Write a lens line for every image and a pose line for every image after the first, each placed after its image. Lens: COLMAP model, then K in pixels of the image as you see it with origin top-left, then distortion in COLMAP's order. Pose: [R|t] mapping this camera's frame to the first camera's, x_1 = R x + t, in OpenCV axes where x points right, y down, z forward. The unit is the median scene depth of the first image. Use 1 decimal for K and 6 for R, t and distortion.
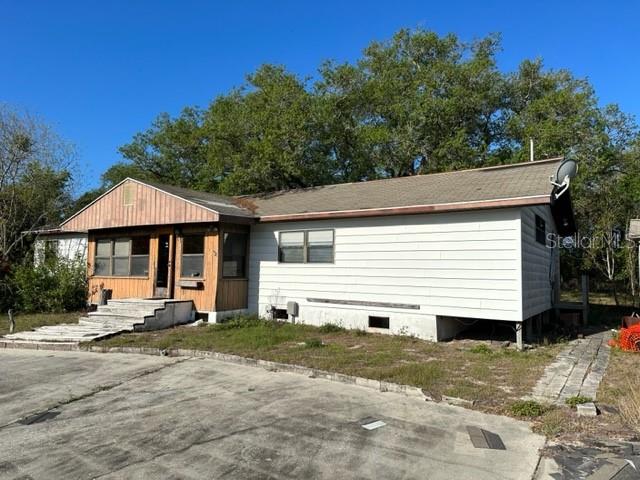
lens RADIAL K [[454.9, 0, 317.2], [0, 454.9, 238.5], [0, 0, 1]] dist [0.042540, -0.033399]
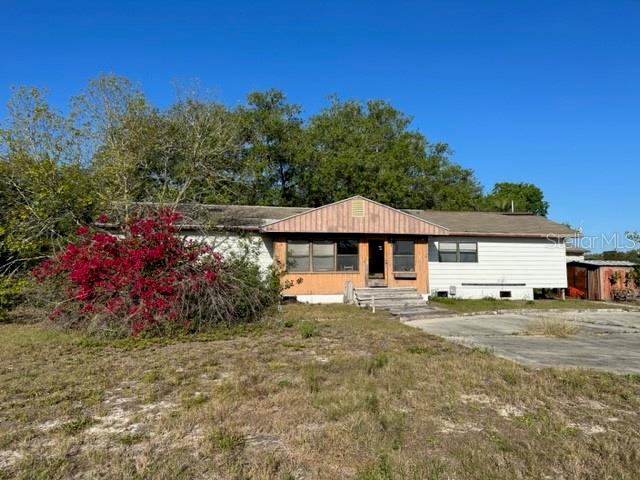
lens RADIAL K [[454.9, 0, 318.9], [0, 454.9, 238.1], [0, 0, 1]] dist [0.042540, -0.033399]
pose [[0.722727, 0.042852, 0.689804, -1.601259], [-0.040181, 0.998993, -0.019960, 0.021032], [-0.689965, -0.013291, 0.723721, 0.160216]]
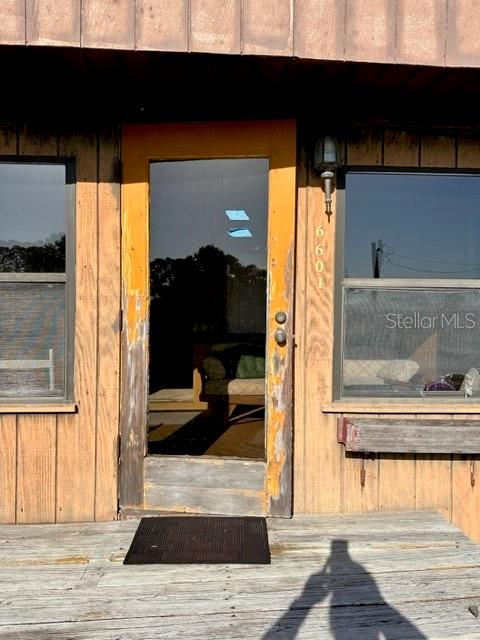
lens RADIAL K [[454.9, 0, 240.1], [0, 454.9, 320.3], [0, 0, 1]] dist [0.042540, -0.033399]
pose [[0.789835, -0.002758, 0.613314, -0.499879], [-0.043203, 0.997256, 0.060123, 0.047123], [-0.611796, -0.073984, 0.787548, 0.976171]]
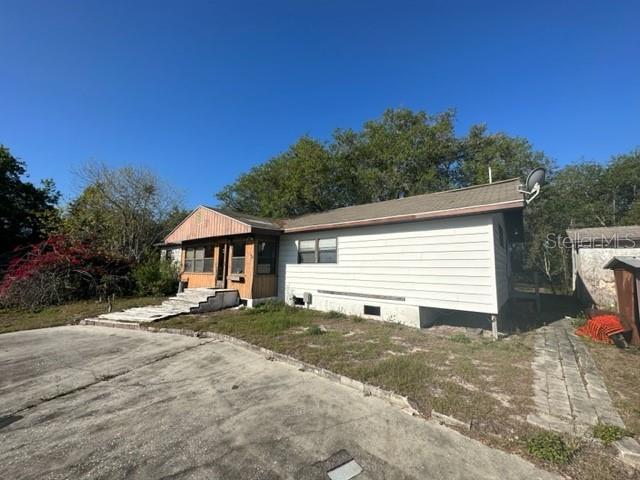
lens RADIAL K [[257.7, 0, 318.2], [0, 257.7, 236.6], [0, 0, 1]] dist [-0.006572, 0.002771]
pose [[0.994613, -0.013566, -0.102763, 0.059718], [0.008116, 0.998547, -0.053277, 0.016303], [0.103337, 0.052156, 0.993278, 0.252330]]
